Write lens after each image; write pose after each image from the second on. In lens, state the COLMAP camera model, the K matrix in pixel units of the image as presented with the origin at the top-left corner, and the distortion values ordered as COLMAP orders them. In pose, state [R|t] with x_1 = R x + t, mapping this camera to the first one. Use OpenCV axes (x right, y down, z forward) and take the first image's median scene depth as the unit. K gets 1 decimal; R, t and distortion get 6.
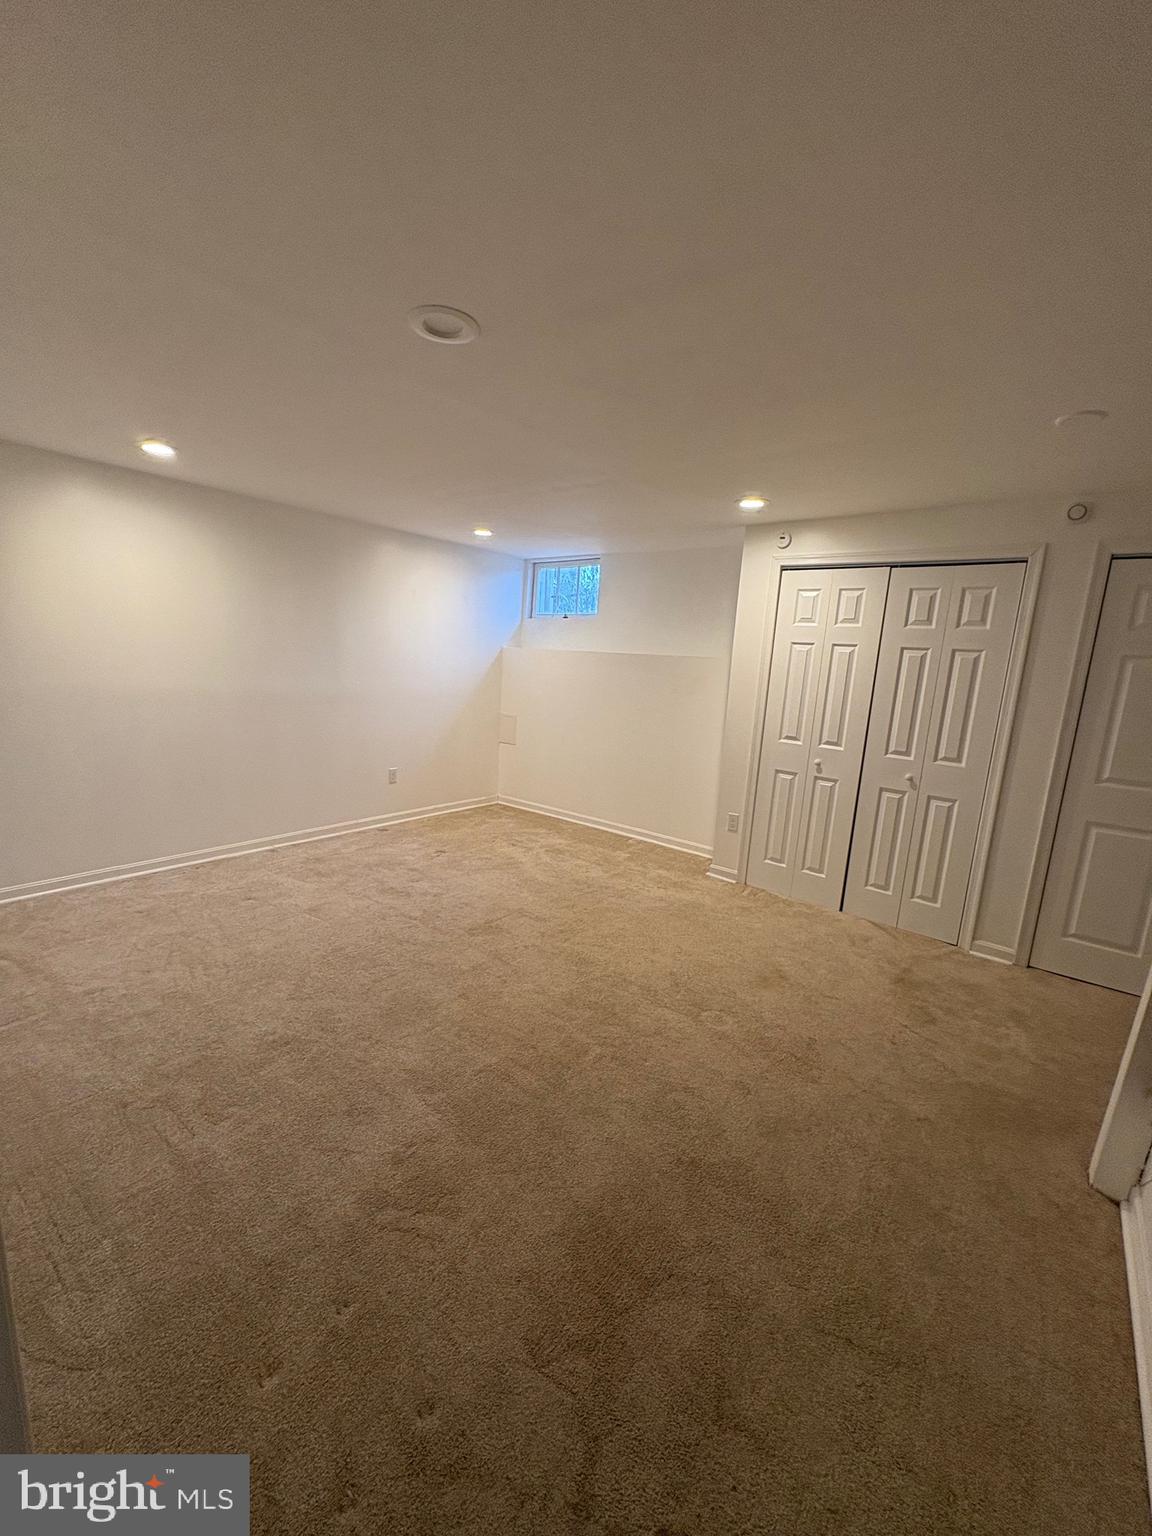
lens RADIAL K [[613.7, 0, 574.7], [0, 613.7, 768.0], [0, 0, 1]] dist [0.002442, -0.000038]
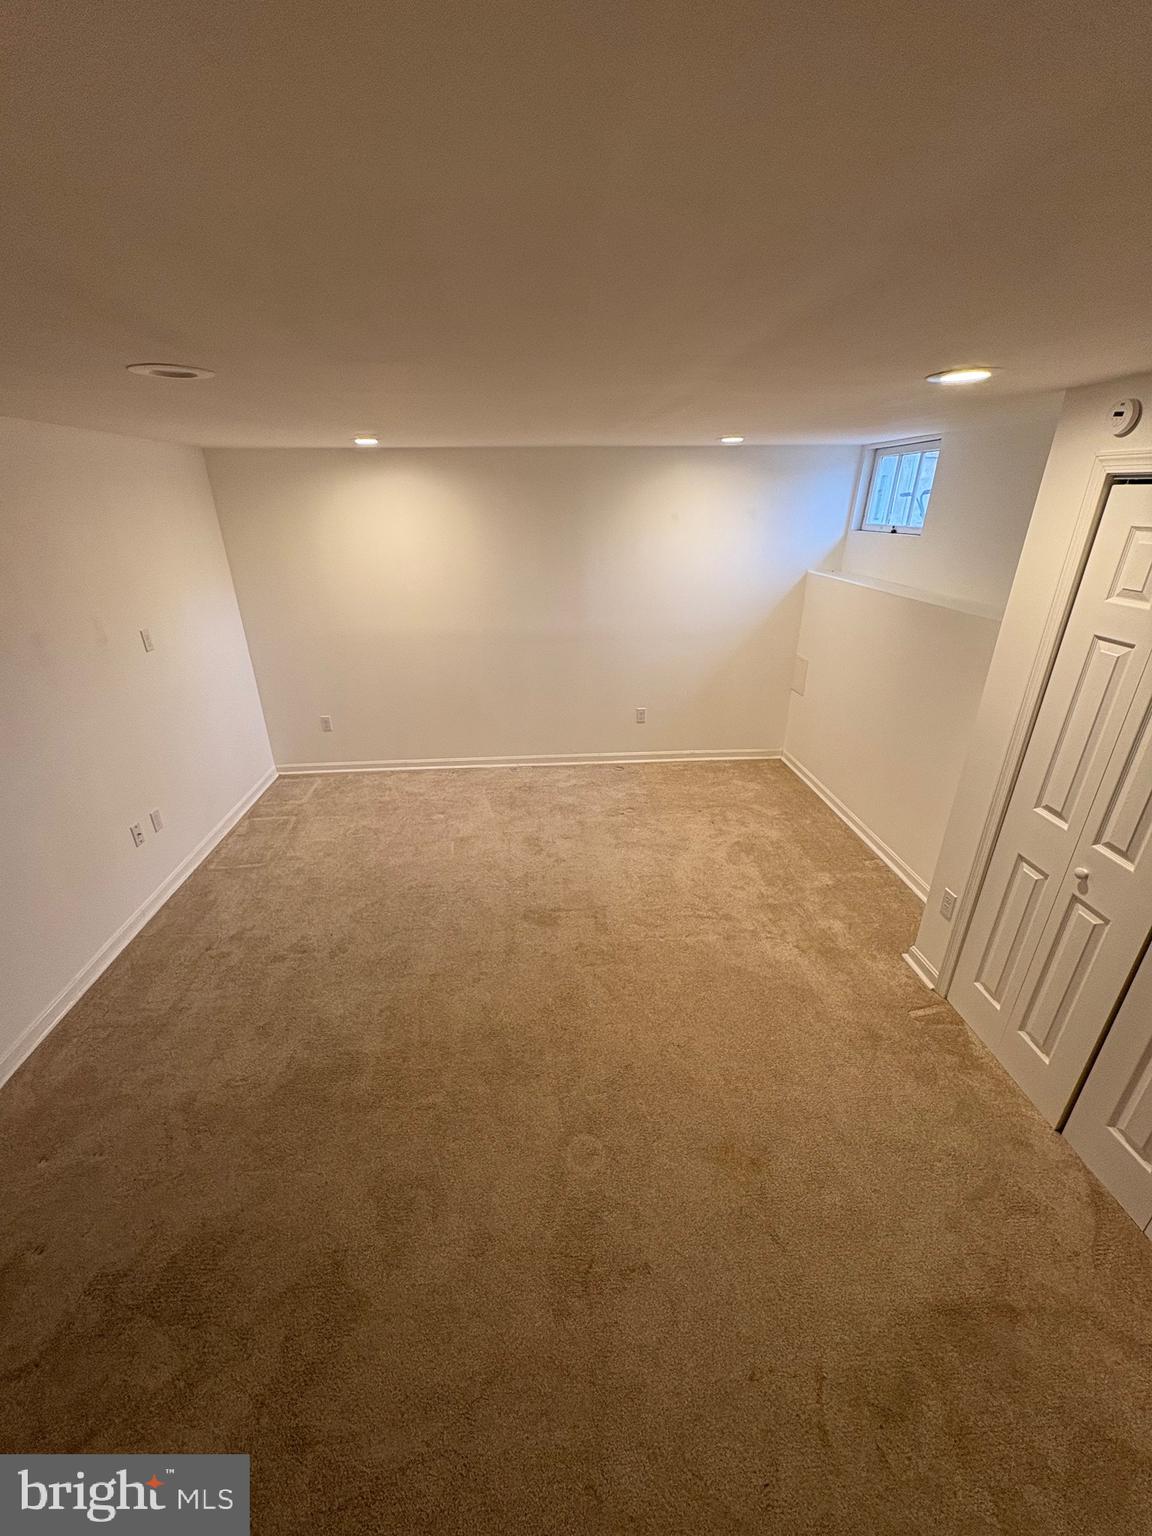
lens RADIAL K [[613.7, 0, 574.7], [0, 613.7, 768.0], [0, 0, 1]] dist [0.002442, -0.000038]
pose [[0.675900, 0.242490, -0.695958, 0.598042], [-0.088287, 0.964161, 0.250197, -0.254368], [0.731686, -0.107664, 0.673086, 0.450114]]
